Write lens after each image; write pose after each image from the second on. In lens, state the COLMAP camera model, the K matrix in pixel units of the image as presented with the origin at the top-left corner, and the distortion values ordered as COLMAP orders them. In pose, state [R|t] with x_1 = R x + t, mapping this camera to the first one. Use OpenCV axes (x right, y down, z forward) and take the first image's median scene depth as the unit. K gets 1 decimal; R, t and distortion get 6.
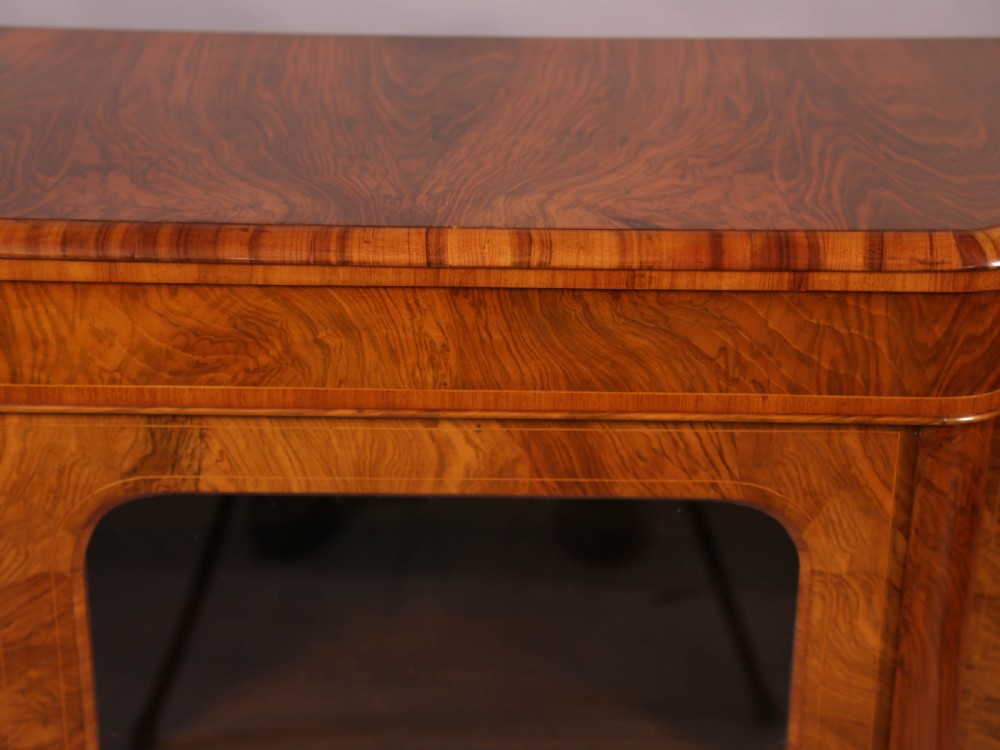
lens RADIAL K [[2052.5, 0, 500.0], [0, 2052.5, 375.0], [0, 0, 1]] dist [0.243724, 0.068293]
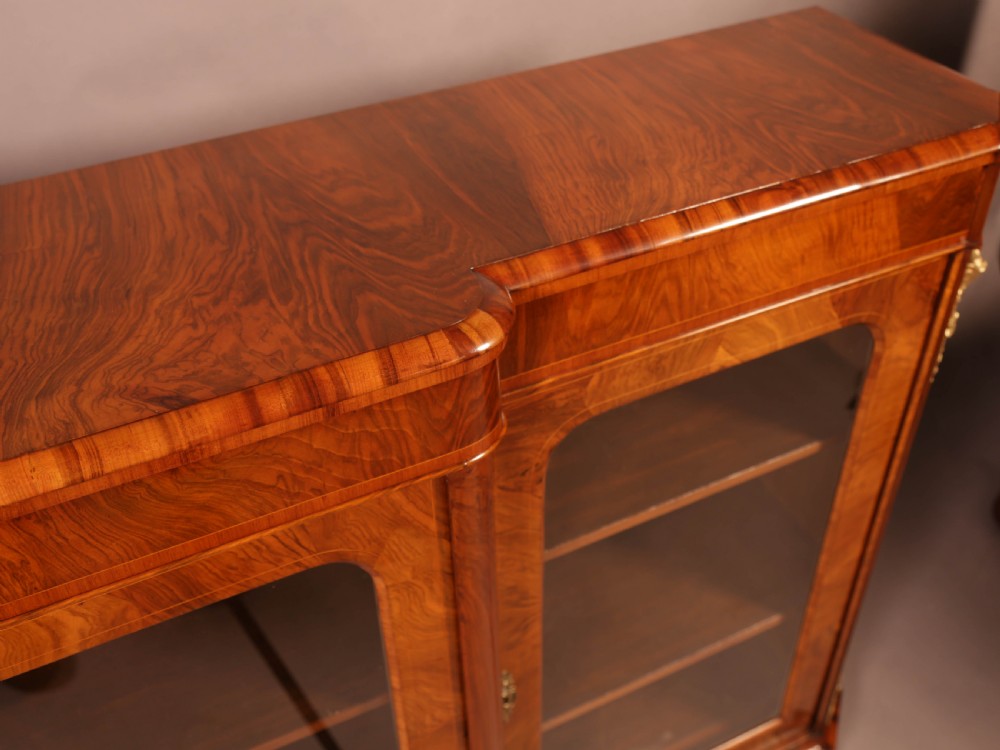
lens RADIAL K [[1063.2, 0, 500.0], [0, 1063.2, 375.0], [0, 0, 1]] dist [-0.018633, 0.045978]
pose [[0.893718, -0.301340, 0.332360, 0.038496], [0.228629, 0.943337, 0.240508, -0.175960], [-0.386002, -0.138959, 0.911972, 0.423247]]
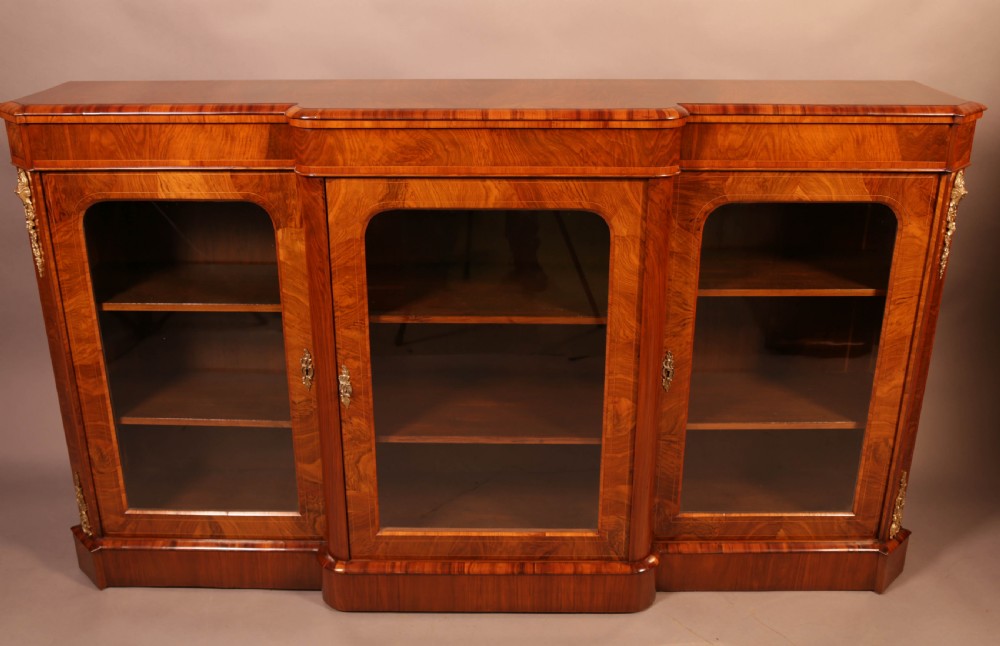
lens RADIAL K [[923.8, 0, 500.8], [0, 923.8, 272.8], [0, 0, 1]] dist [-0.076670, 0.082393]
pose [[0.999947, -0.010276, 0.000800, -0.011195], [0.010296, 0.992447, -0.122245, 0.320685], [0.000462, 0.122247, 0.992500, -0.296789]]
